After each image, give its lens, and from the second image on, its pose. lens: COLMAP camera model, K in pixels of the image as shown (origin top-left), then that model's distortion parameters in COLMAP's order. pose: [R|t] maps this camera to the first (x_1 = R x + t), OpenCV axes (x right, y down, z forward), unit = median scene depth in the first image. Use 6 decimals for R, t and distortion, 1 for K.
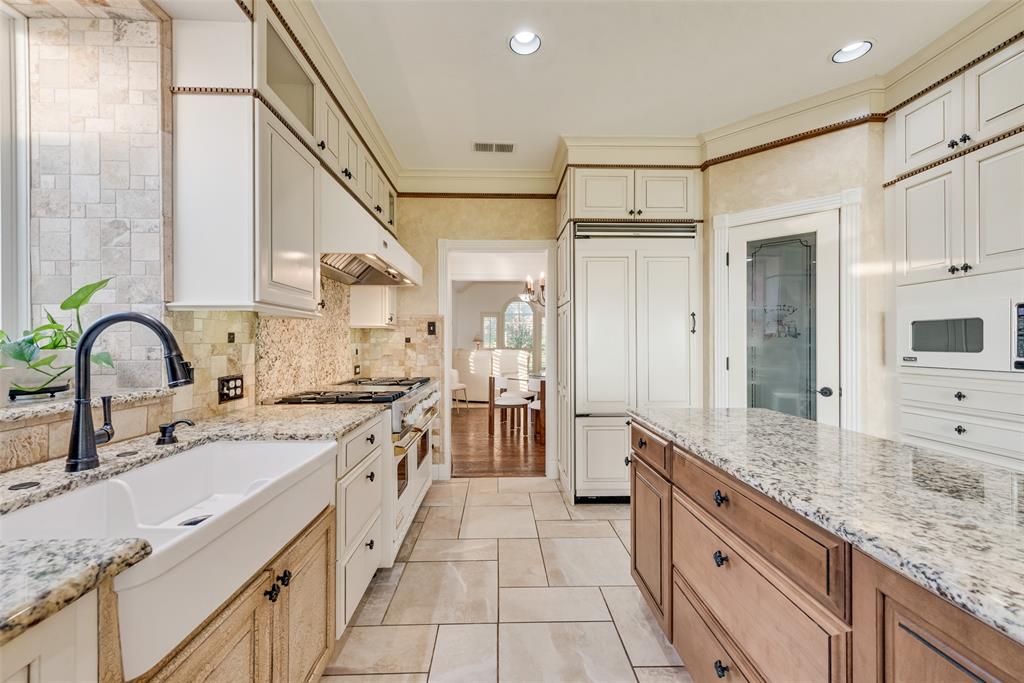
lens RADIAL K [[408.7, 0, 510.4], [0, 408.7, 334.9], [0, 0, 1]] dist [0.016354, -0.000061]
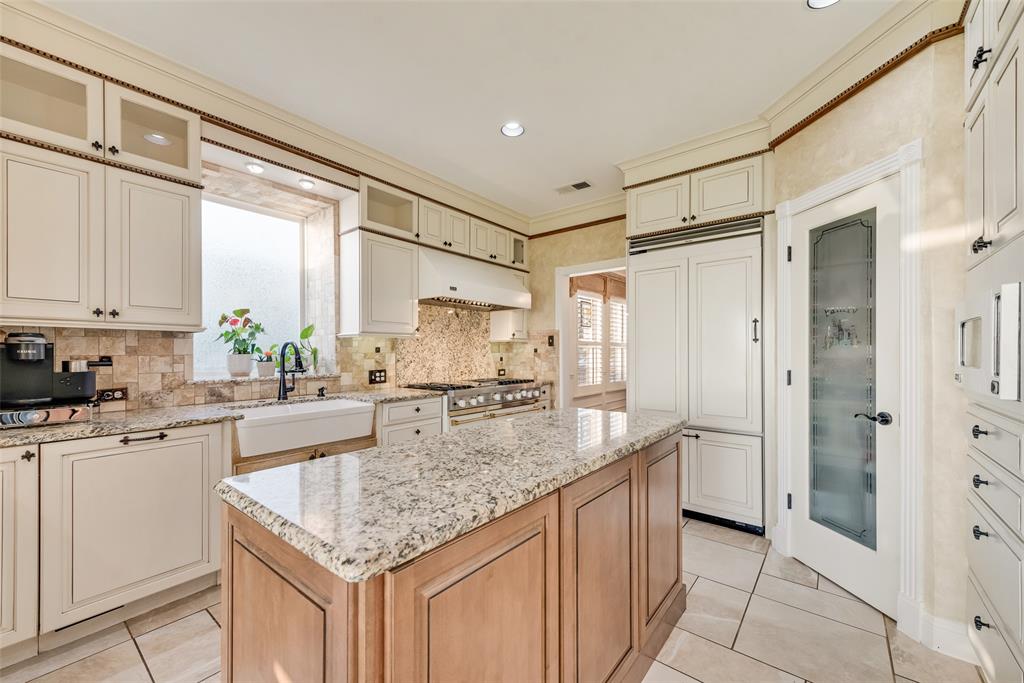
lens RADIAL K [[405.5, 0, 512.2], [0, 405.5, 344.6], [0, 0, 1]] dist [0.010833, -0.000586]
pose [[0.759619, -0.012000, -0.650257, 0.675937], [0.011991, 0.999918, -0.004444, -0.001156], [0.650258, -0.004421, 0.759701, -0.008240]]
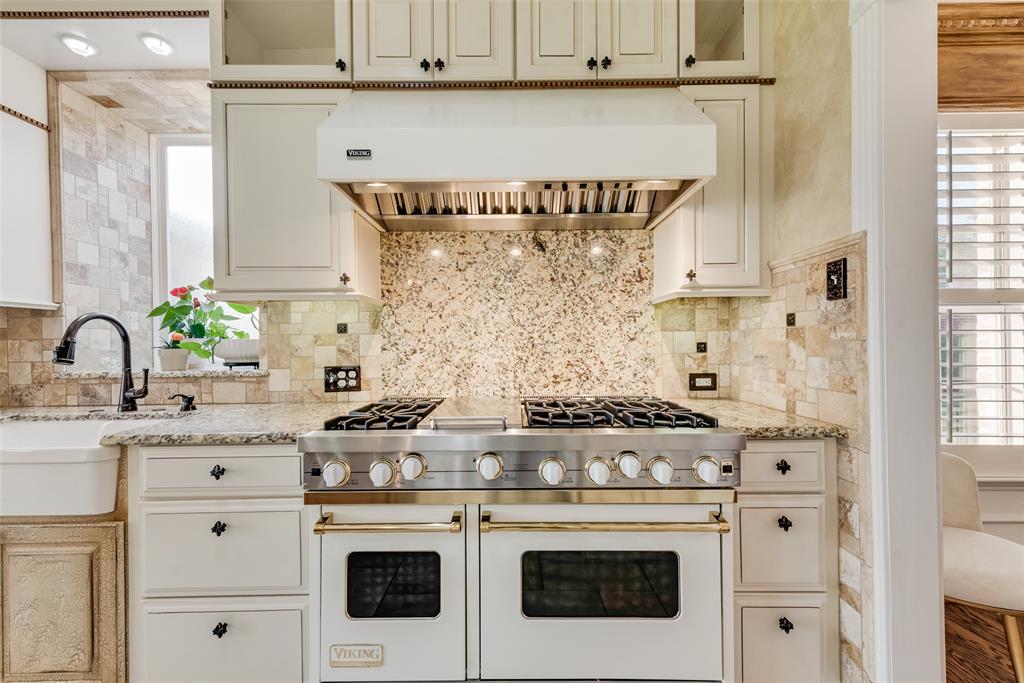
lens RADIAL K [[405.5, 0, 512.2], [0, 405.5, 344.6], [0, 0, 1]] dist [0.010833, -0.000586]
pose [[-0.034496, 0.001855, -0.999403, 0.199937], [0.027819, 0.999613, 0.000895, 0.038443], [0.999018, -0.027771, -0.034535, 0.977161]]
